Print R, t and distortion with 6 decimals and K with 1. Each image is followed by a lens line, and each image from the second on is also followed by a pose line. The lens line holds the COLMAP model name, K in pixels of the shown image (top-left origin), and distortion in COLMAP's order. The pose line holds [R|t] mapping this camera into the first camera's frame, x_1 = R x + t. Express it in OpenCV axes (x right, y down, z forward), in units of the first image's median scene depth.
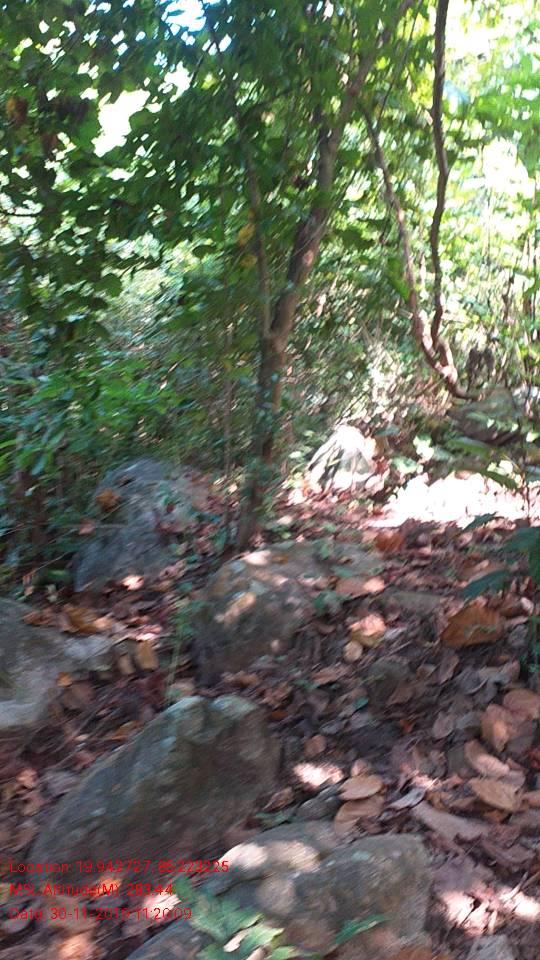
lens RADIAL K [[651.9, 0, 270.0], [0, 651.9, 480.0], [0, 0, 1]] dist [0.023385, 0.000459]
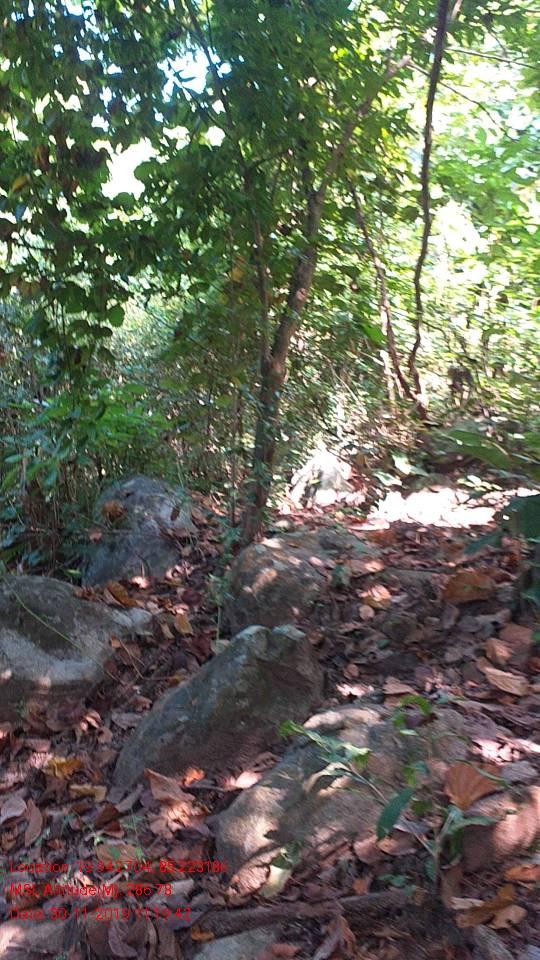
lens RADIAL K [[642.4, 0, 270.0], [0, 642.4, 480.0], [0, 0, 1]] dist [0.061995, -0.001897]
pose [[0.997310, 0.008680, 0.072778, -0.105147], [-0.003858, 0.997803, -0.066140, 0.078633], [-0.073192, 0.065682, 0.995153, -0.129881]]
